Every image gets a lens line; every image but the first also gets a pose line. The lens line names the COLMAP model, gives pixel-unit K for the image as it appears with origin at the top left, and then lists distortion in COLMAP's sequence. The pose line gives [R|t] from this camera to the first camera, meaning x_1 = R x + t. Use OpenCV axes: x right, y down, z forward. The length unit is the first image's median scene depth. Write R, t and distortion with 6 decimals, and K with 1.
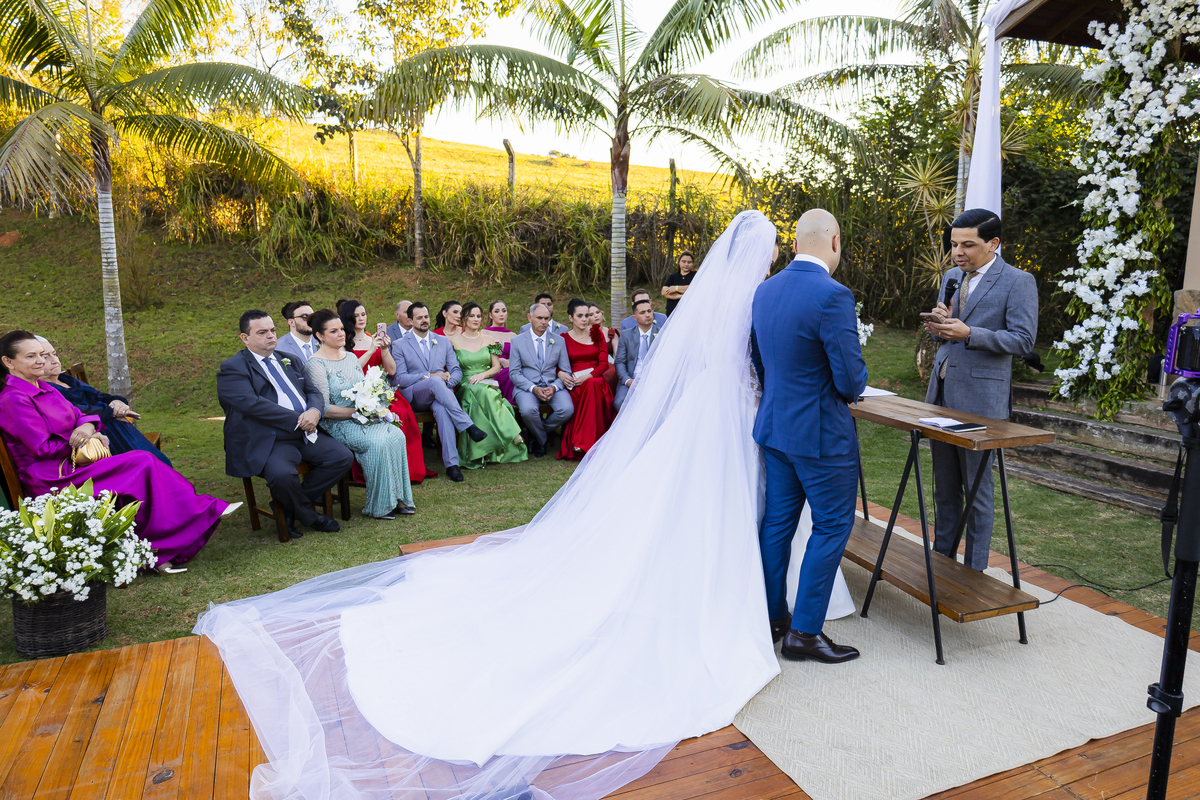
lens RADIAL K [[822.1, 0, 593.3], [0, 822.1, 400.3], [0, 0, 1]] dist [0.010019, 0.000283]
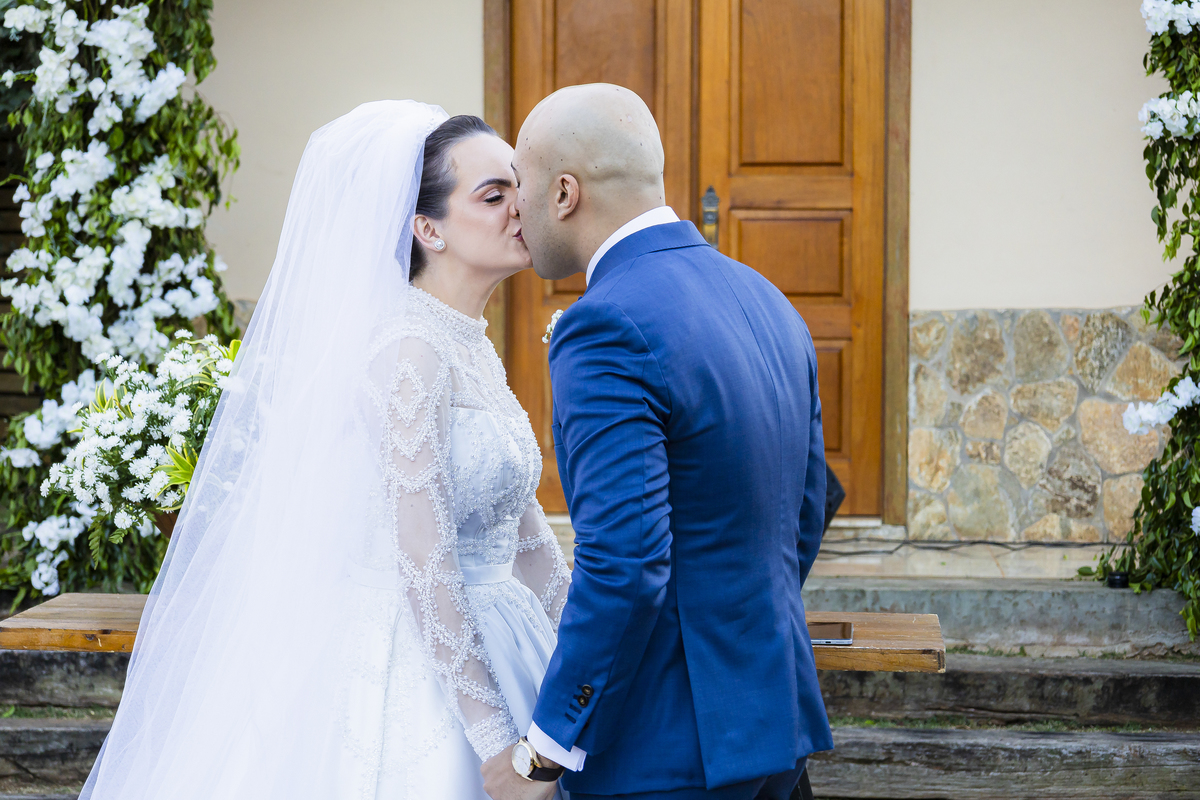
lens RADIAL K [[2664.6, 0, 593.1], [0, 2664.6, 384.7], [0, 0, 1]] dist [0.018074, 0.000000]
pose [[0.468936, -0.055146, 0.881509, -0.377234], [0.147979, 0.988847, -0.016859, -0.042779], [-0.870748, 0.138351, 0.471866, 0.221976]]
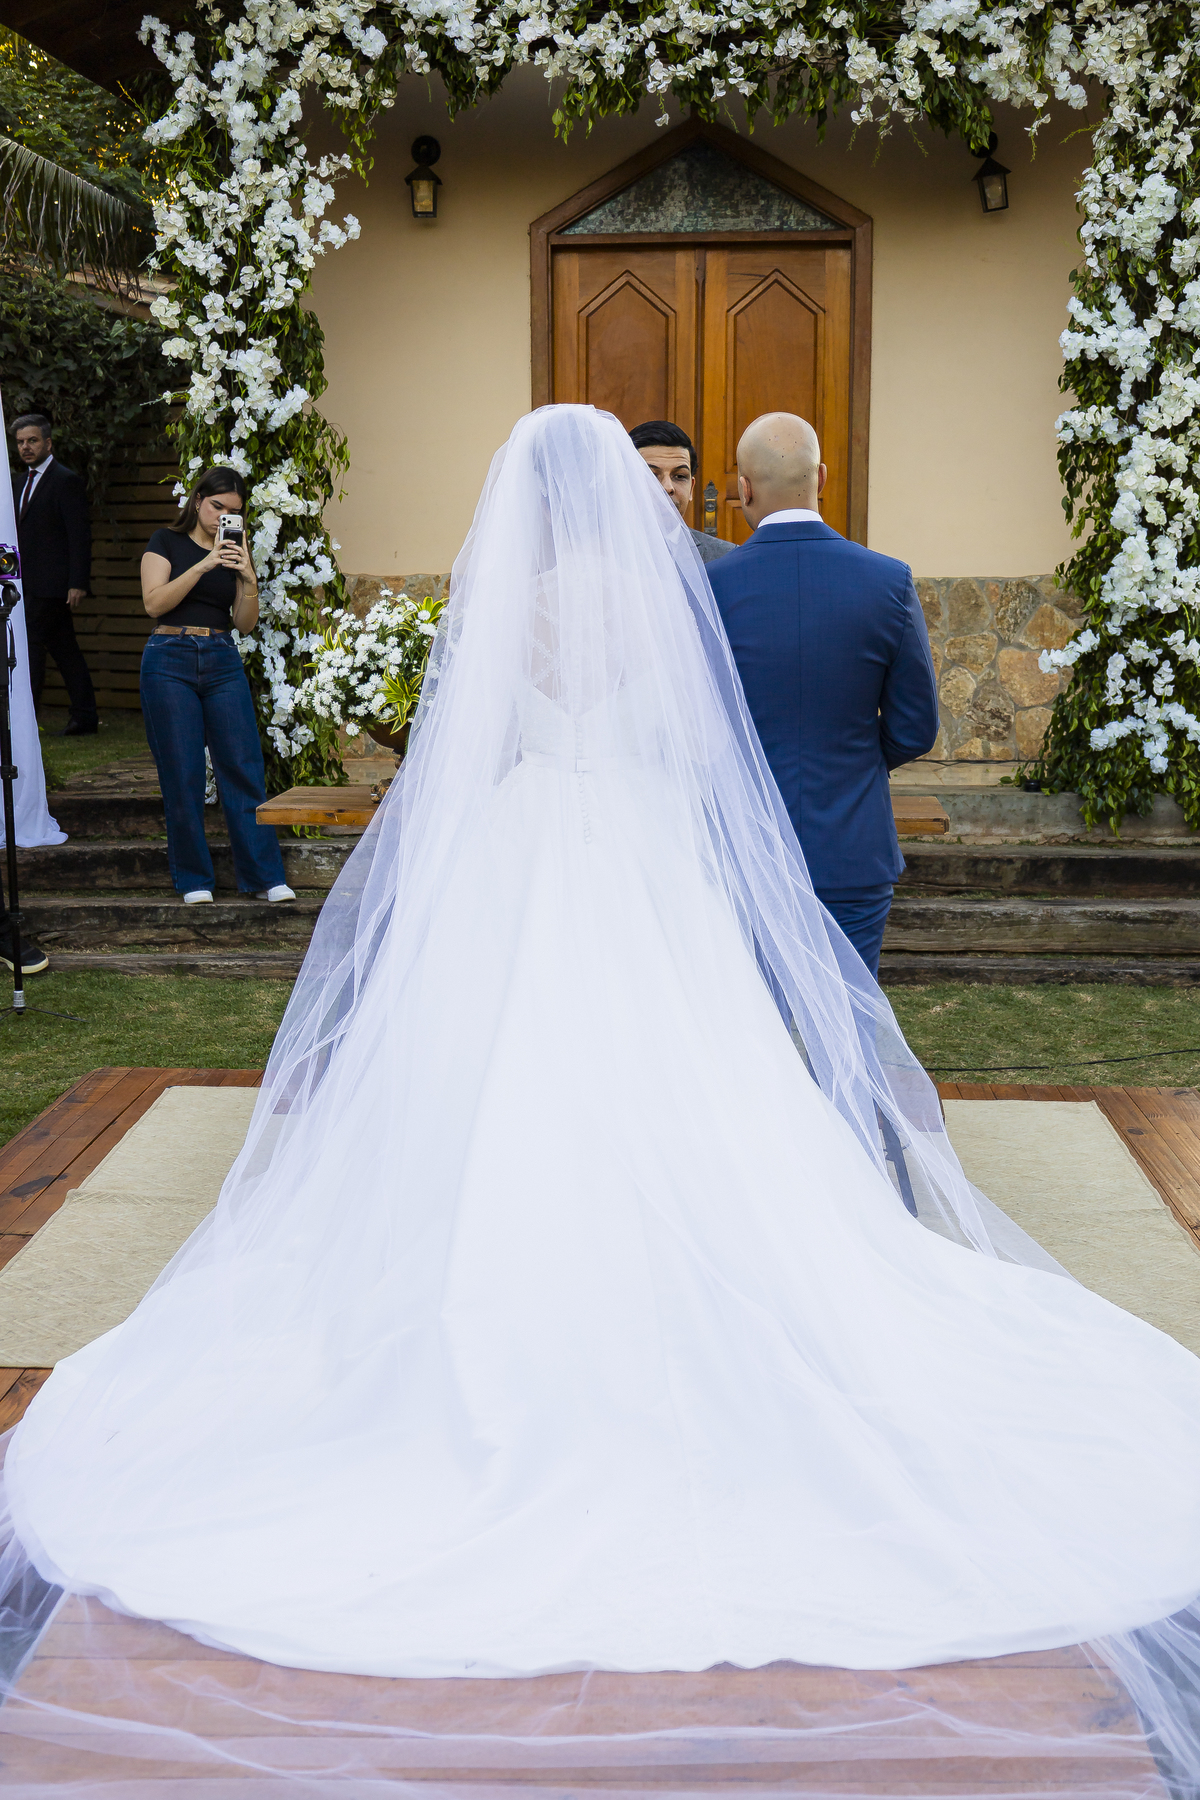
lens RADIAL K [[2224.2, 0, 605.3], [0, 2224.2, 907.0], [0, 0, 1]] dist [0.014135, 0.000000]
pose [[0.441705, -0.159265, 0.882910, -0.496320], [0.153682, 0.983003, 0.100436, -0.041300], [-0.883899, 0.091324, 0.458674, 0.221781]]
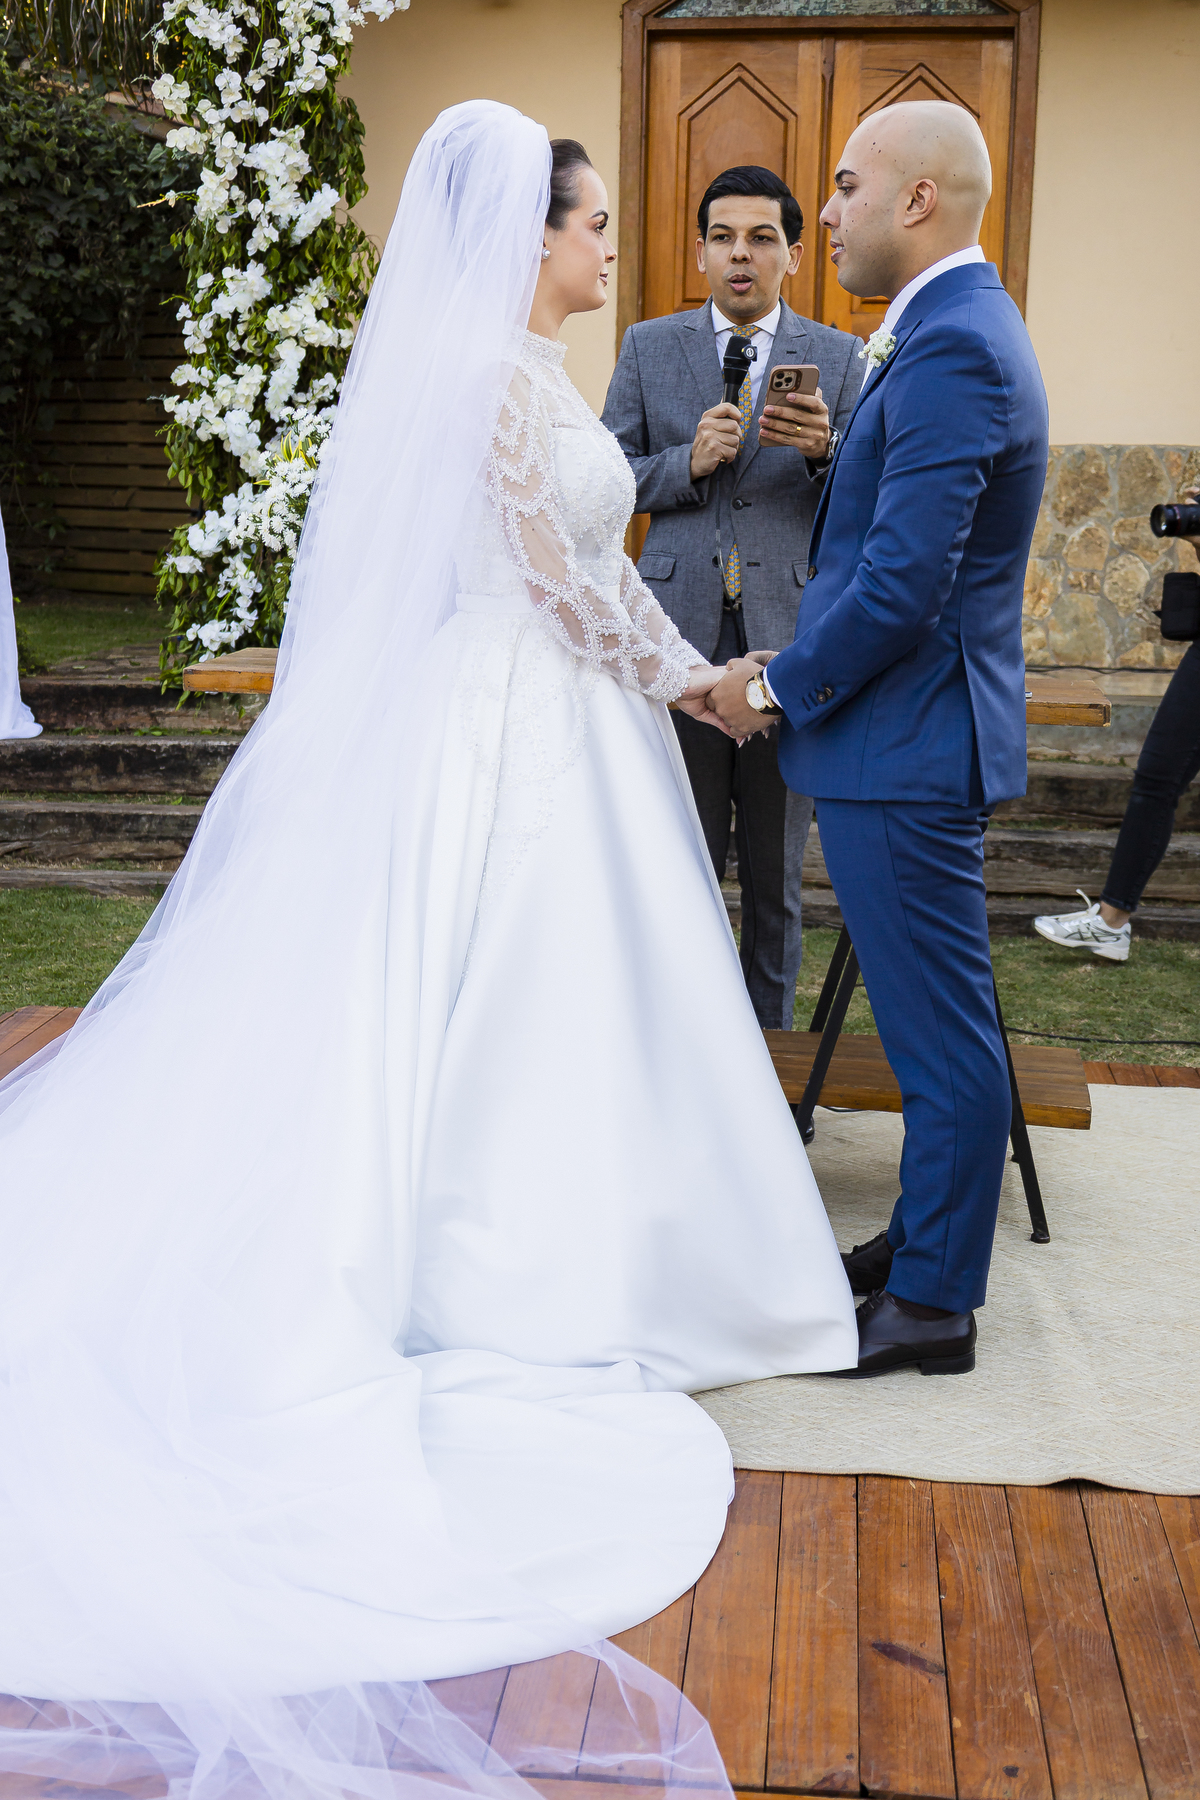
lens RADIAL K [[2387.2, 0, 598.0], [0, 2387.2, 903.0], [0, 0, 1]] dist [0.003811, 0.000000]
pose [[0.495512, -0.163829, 0.853011, -0.347579], [0.130179, 0.984967, 0.113551, -0.011648], [-0.858790, 0.054778, 0.509390, 0.273235]]
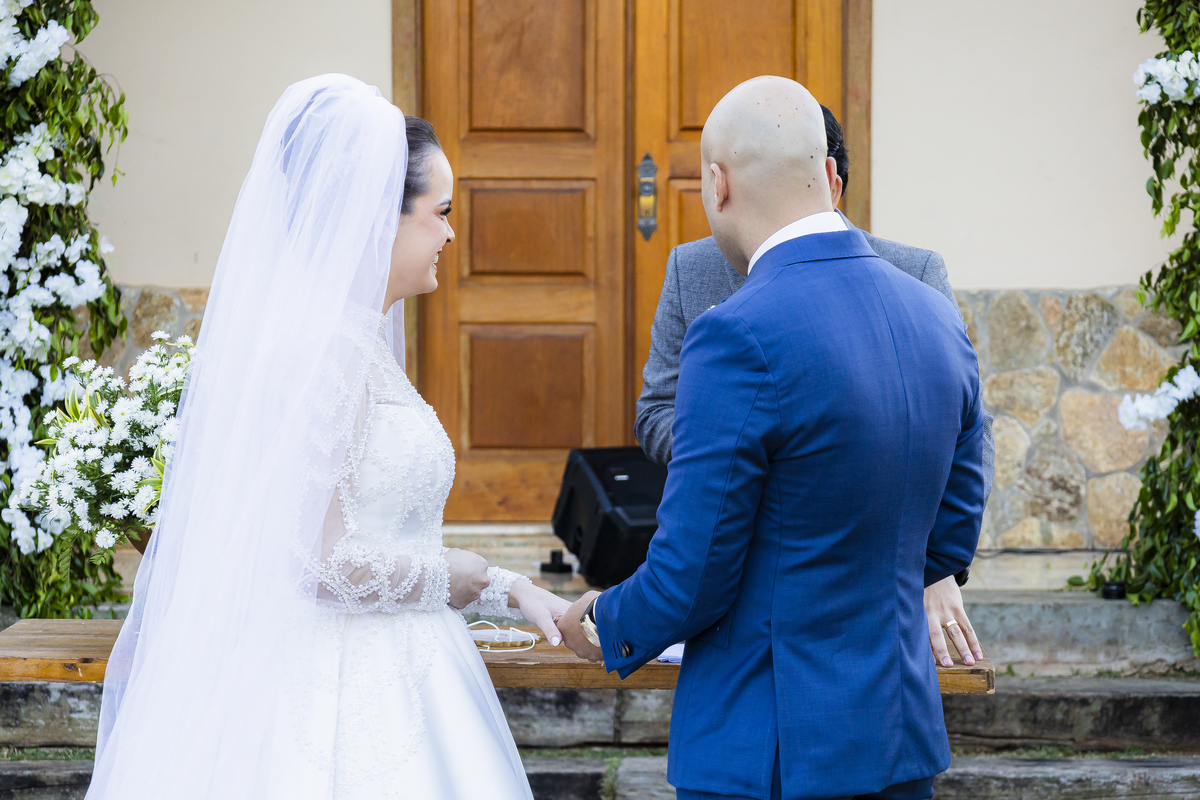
lens RADIAL K [[3127.3, 0, 597.0], [0, 3127.3, 393.1], [0, 0, 1]] dist [-0.022118, 0.000000]
pose [[0.417053, -0.066185, 0.906469, -0.451427], [0.156030, 0.987752, 0.000332, -0.054040], [-0.895389, 0.141298, 0.422272, 0.234166]]
